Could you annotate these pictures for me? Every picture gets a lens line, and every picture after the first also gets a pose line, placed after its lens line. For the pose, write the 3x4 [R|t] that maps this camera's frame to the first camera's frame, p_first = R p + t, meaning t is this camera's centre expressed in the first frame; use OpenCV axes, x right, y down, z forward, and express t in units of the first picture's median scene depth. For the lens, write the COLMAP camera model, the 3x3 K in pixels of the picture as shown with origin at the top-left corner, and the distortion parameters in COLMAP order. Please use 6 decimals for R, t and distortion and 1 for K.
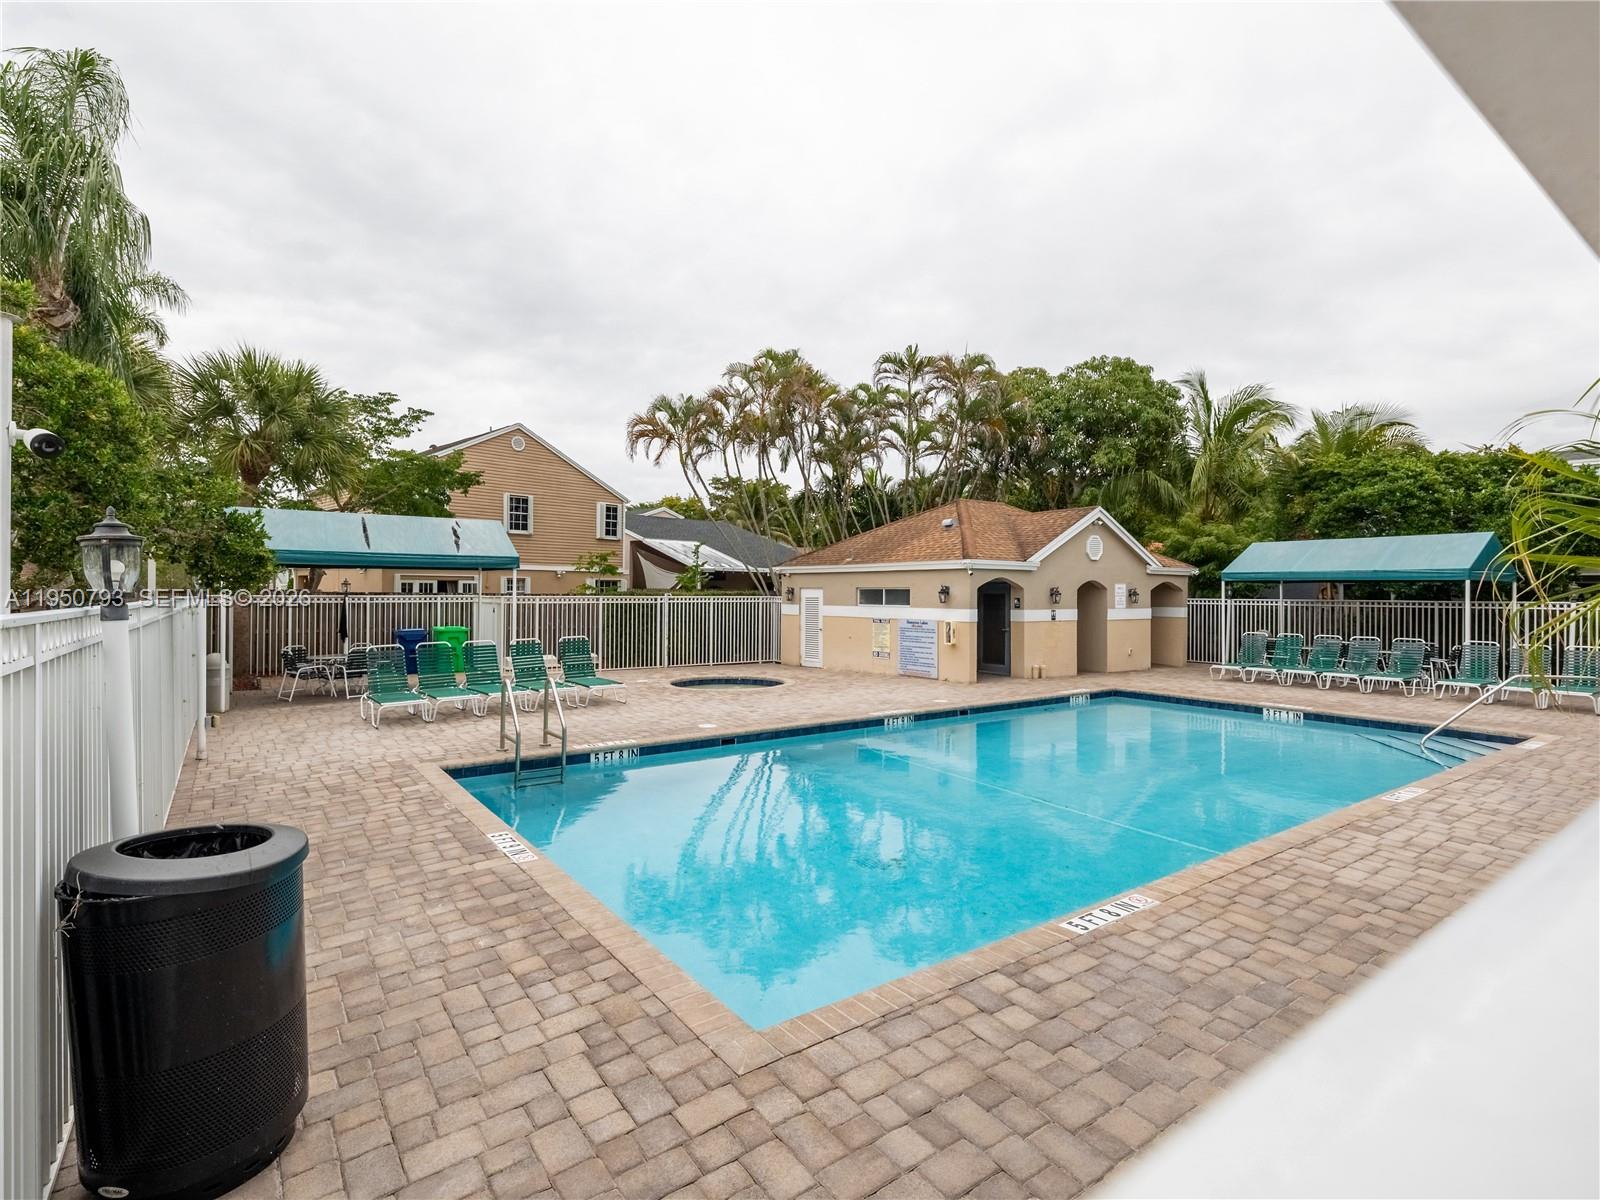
lens RADIAL K [[770.7, 0, 768.7], [0, 770.7, 592.4], [0, 0, 1]] dist [-0.001061, 0.000063]
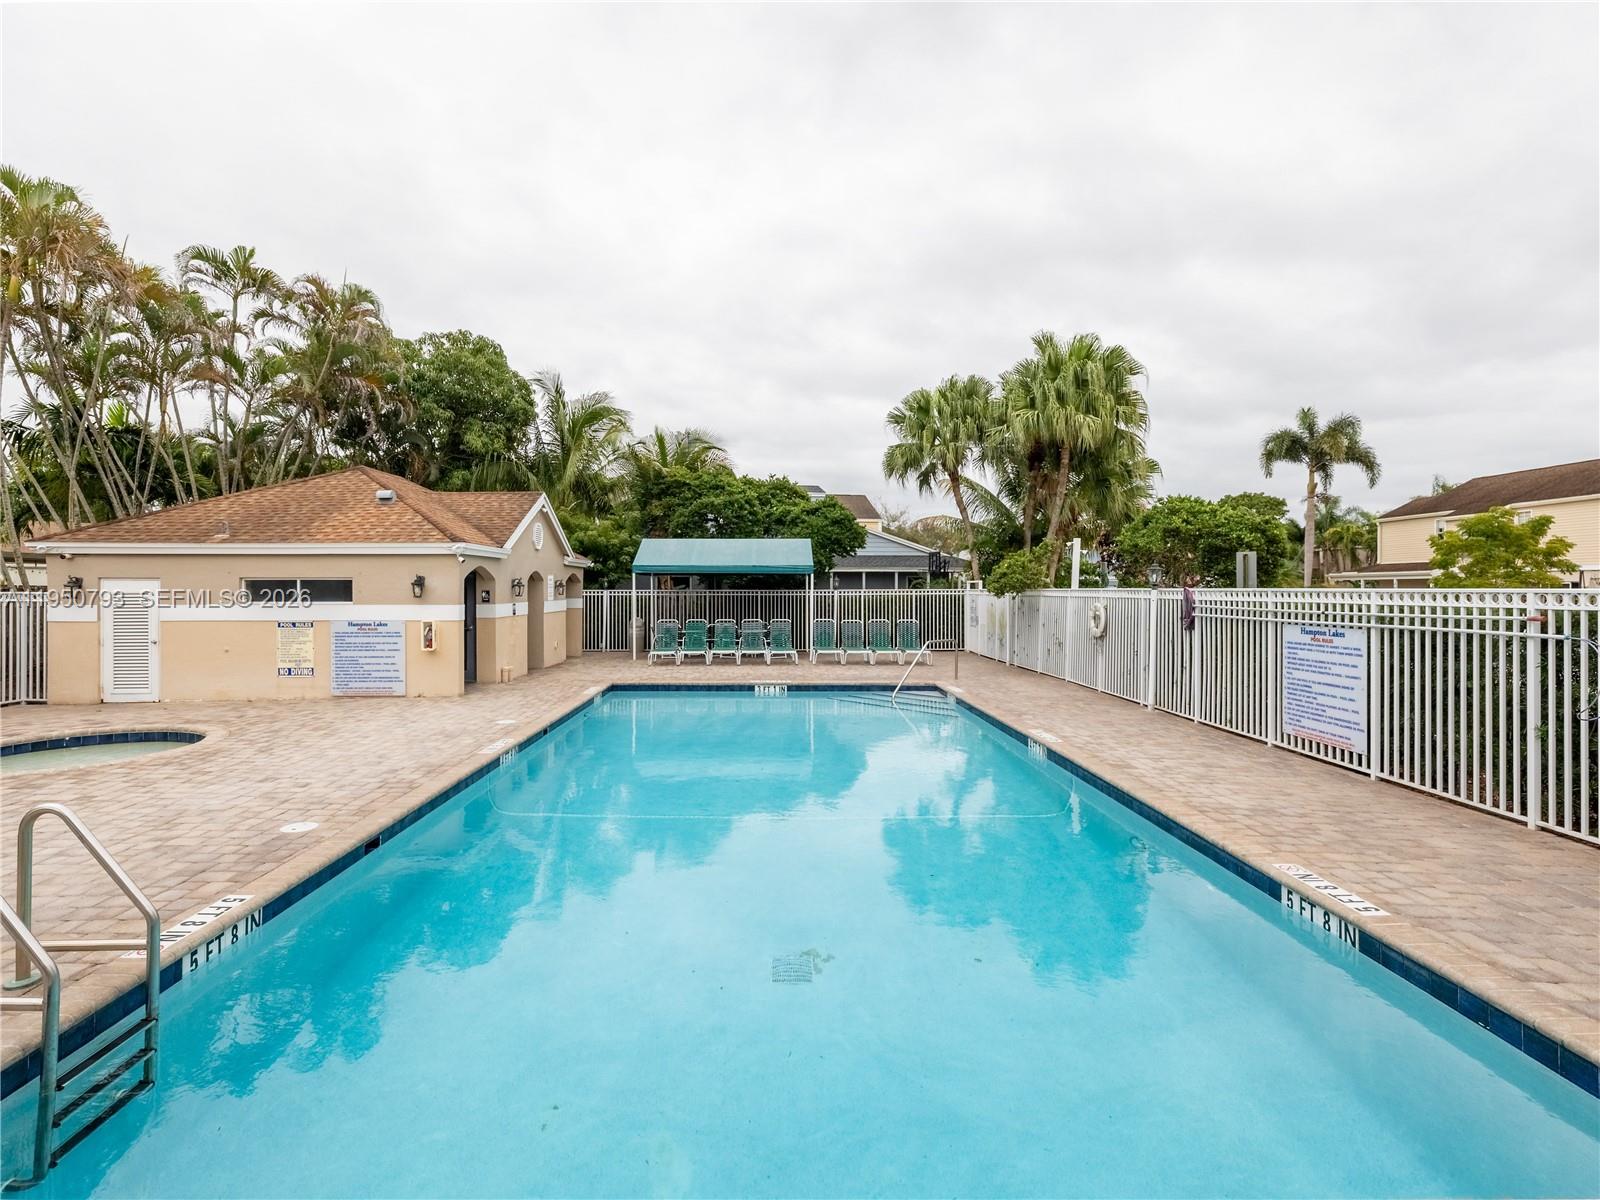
lens RADIAL K [[770.7, 0, 794.7], [0, 770.7, 598.3], [0, 0, 1]] dist [-0.001061, 0.000063]
pose [[0.568764, -0.017343, 0.822318, -0.170407], [0.003134, 0.999816, 0.018918, 0.000839], [-0.822495, -0.008183, 0.568713, 0.210329]]
